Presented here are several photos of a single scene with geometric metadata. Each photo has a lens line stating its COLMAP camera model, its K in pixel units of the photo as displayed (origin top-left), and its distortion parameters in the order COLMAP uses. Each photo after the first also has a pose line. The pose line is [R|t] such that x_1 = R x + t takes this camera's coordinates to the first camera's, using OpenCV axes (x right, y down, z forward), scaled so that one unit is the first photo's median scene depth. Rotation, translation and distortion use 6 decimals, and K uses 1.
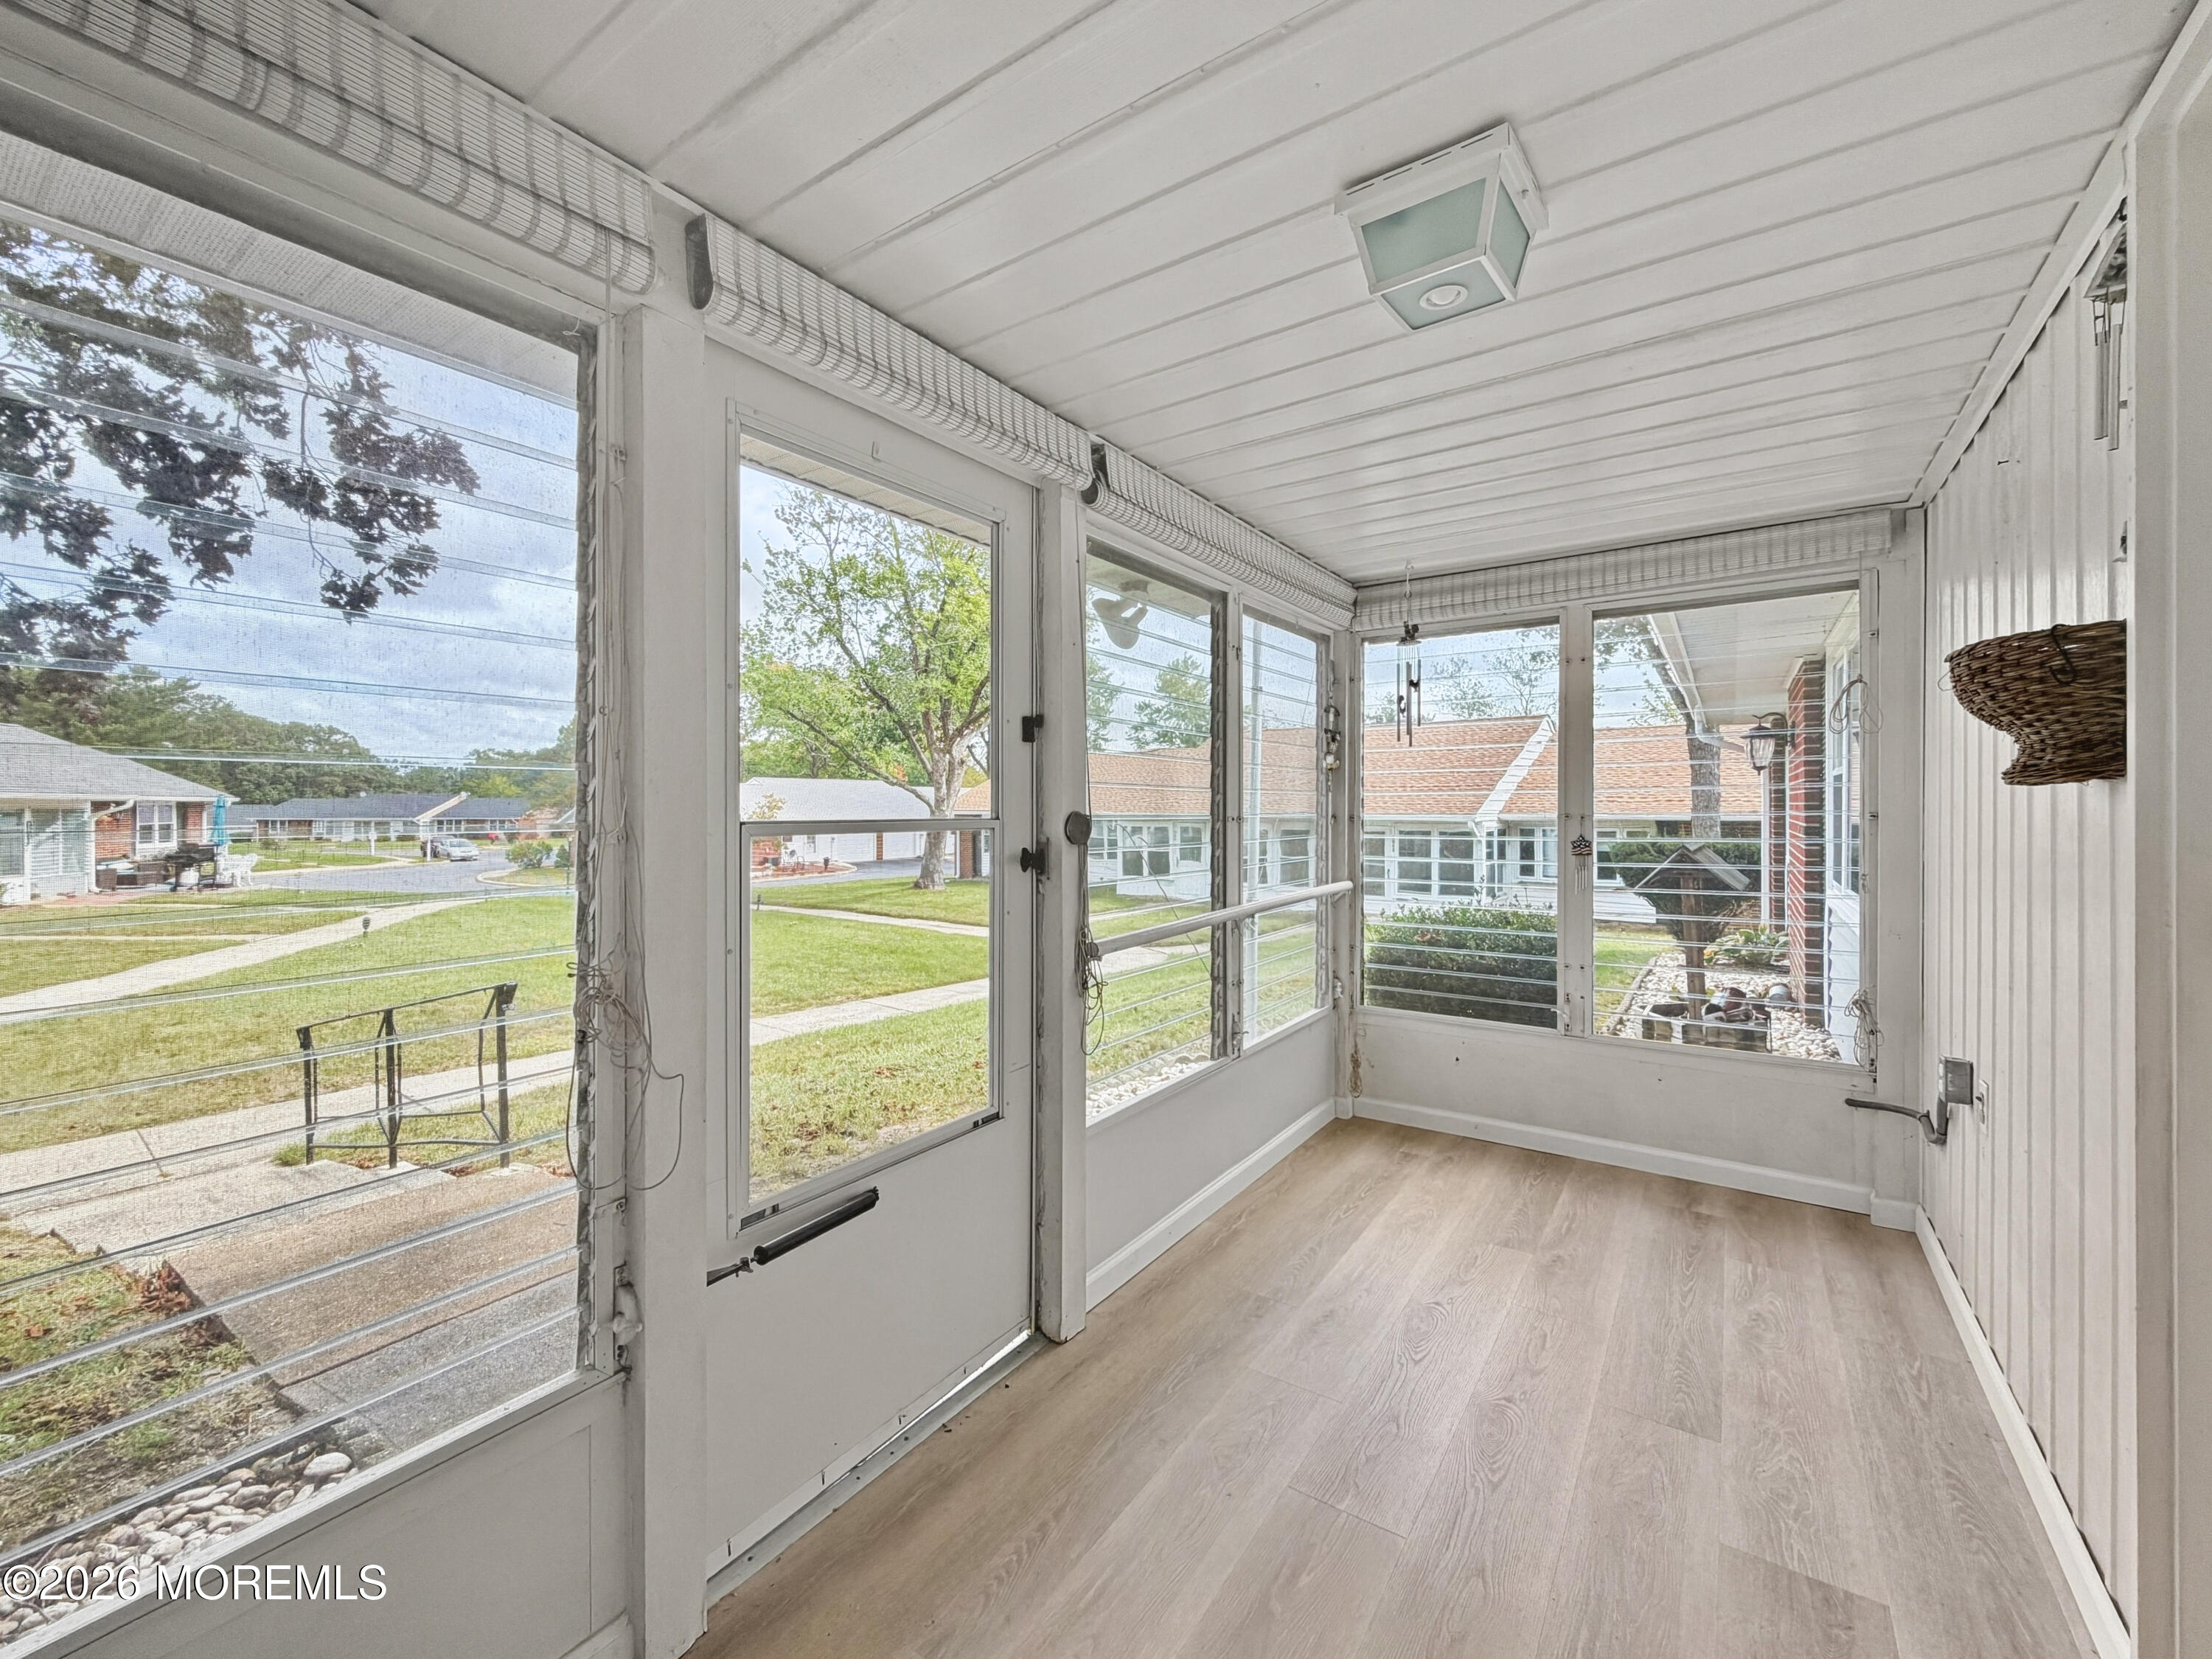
lens RADIAL K [[888.6, 0, 1115.8], [0, 888.6, 811.9], [0, 0, 1]] dist [0.000685, 0.000459]
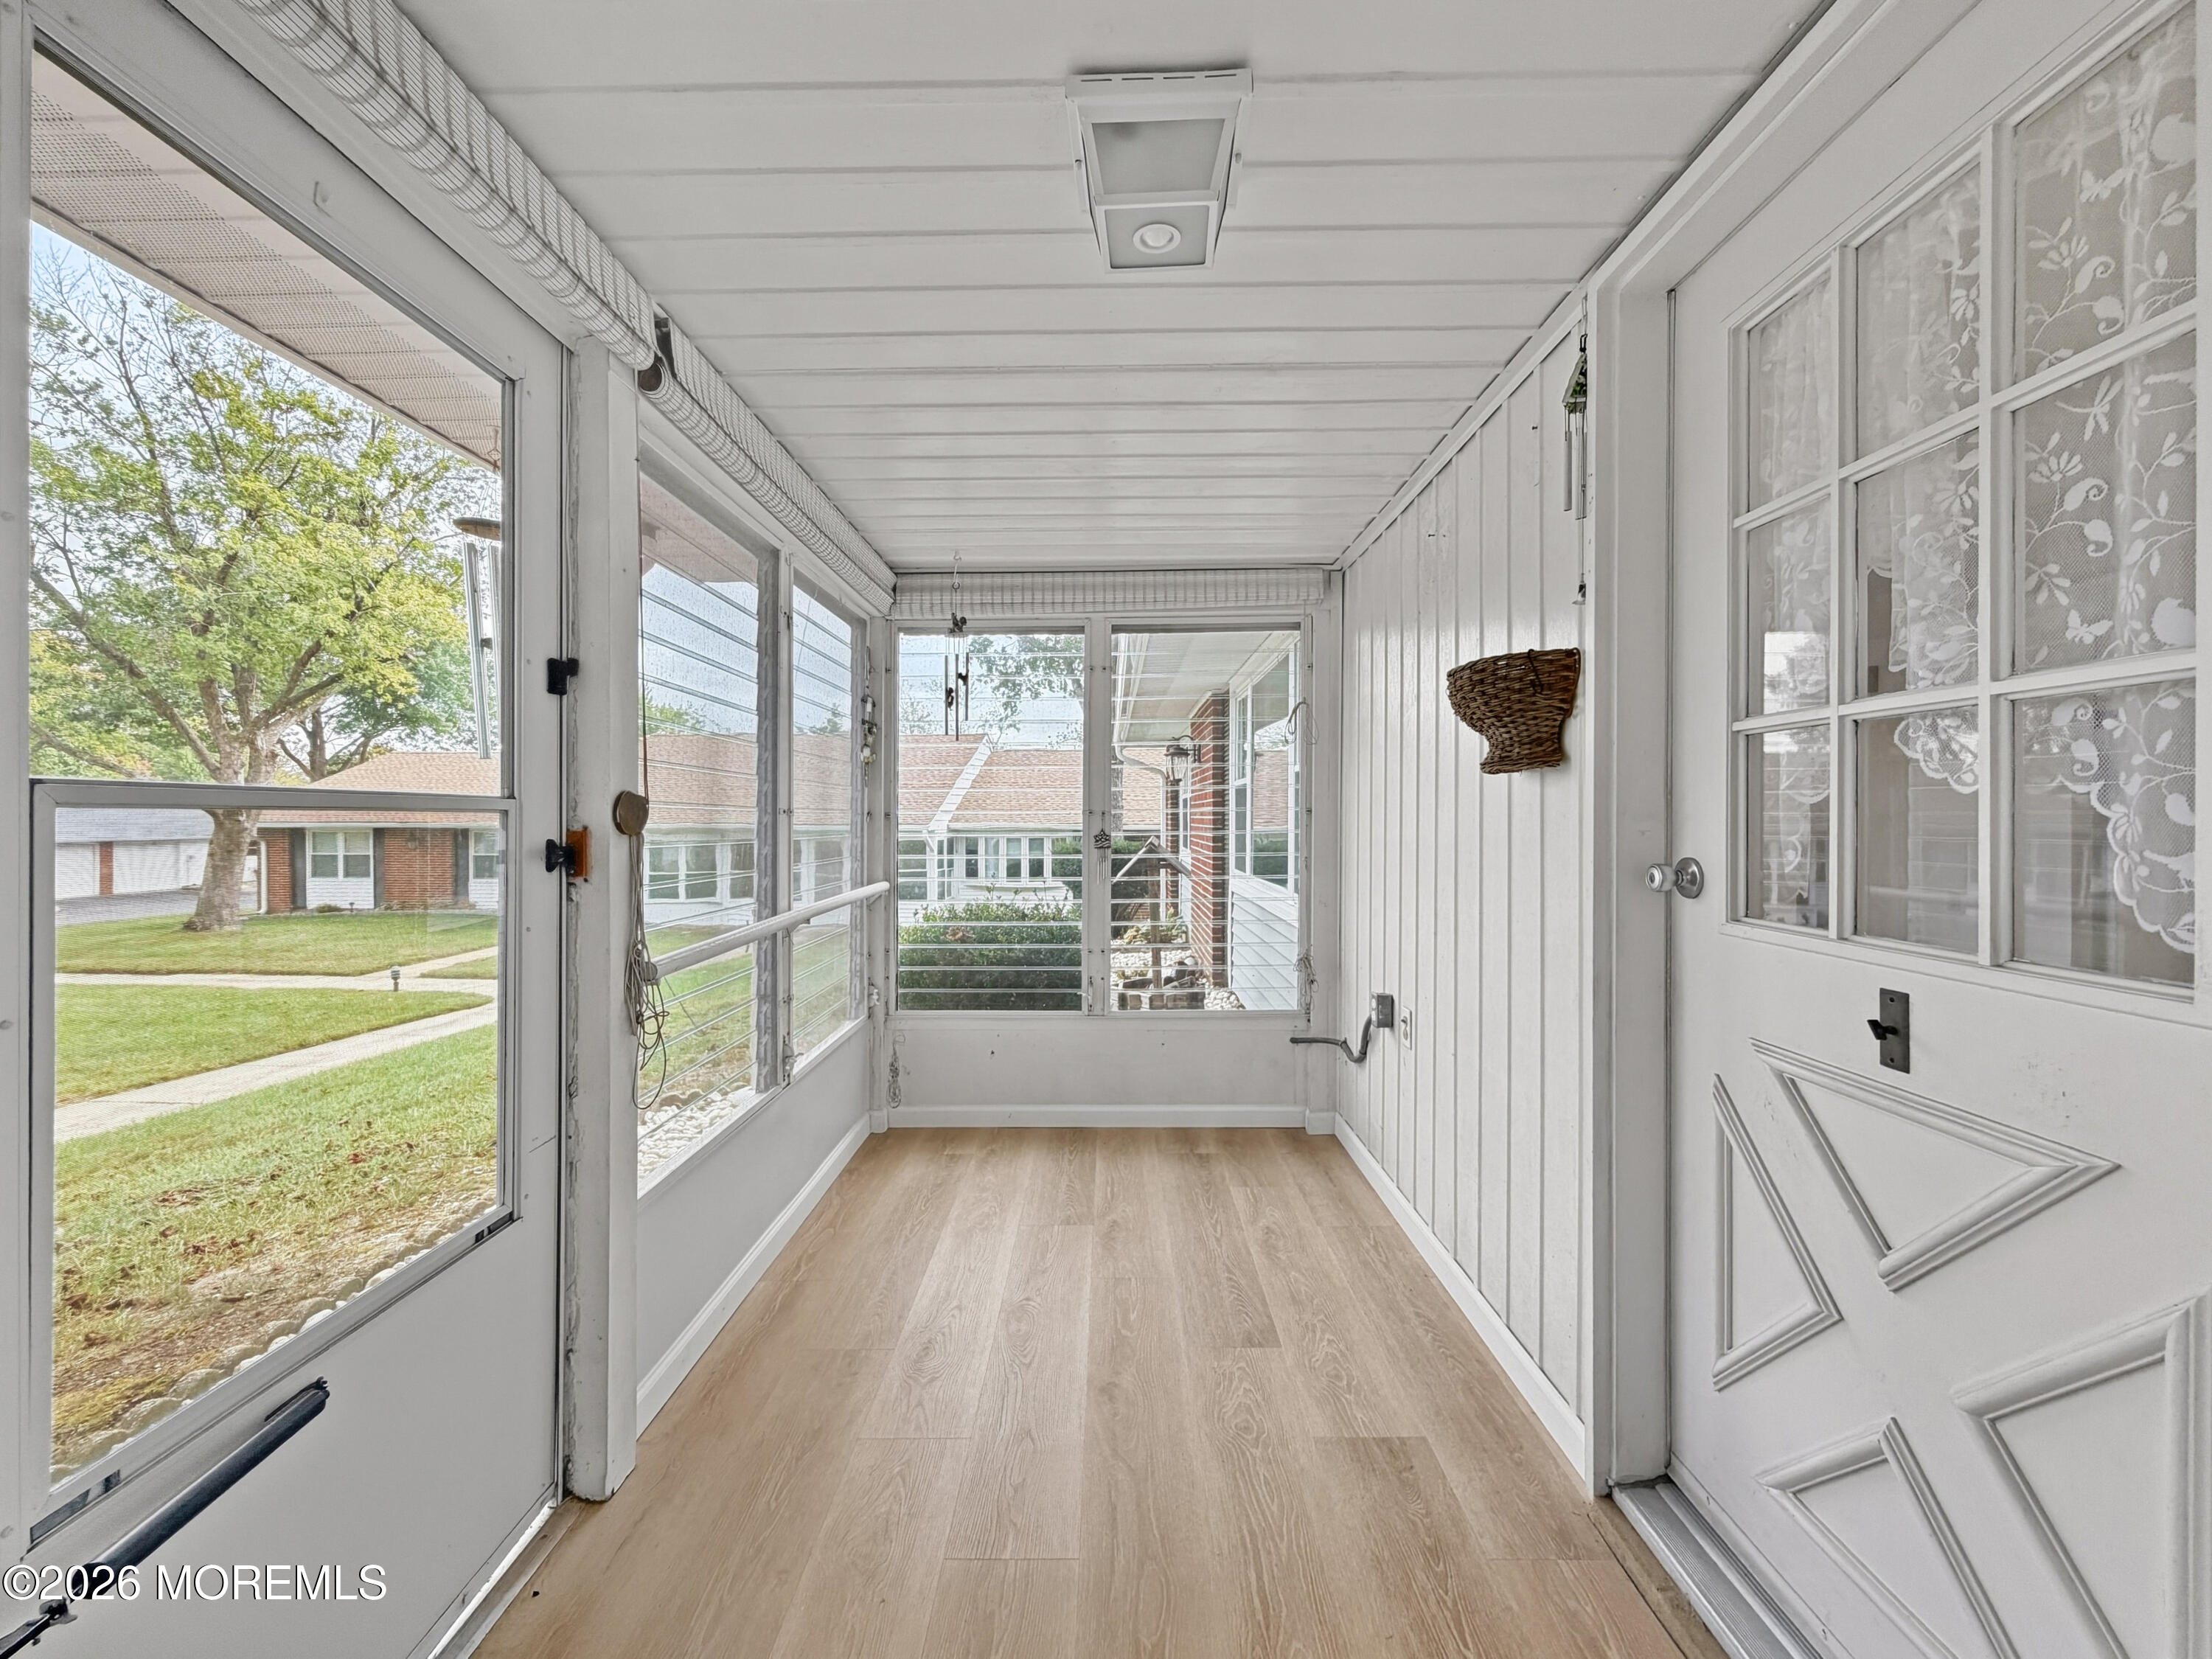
lens RADIAL K [[891.8, 0, 1100.3], [0, 891.8, 820.6], [0, 0, 1]] dist [0.000247, 0.000288]
pose [[0.838009, -0.001690, 0.545654, -0.085040], [0.002680, 0.999996, -0.001019, 0.018511], [-0.545650, 0.002316, 0.838010, 0.098417]]
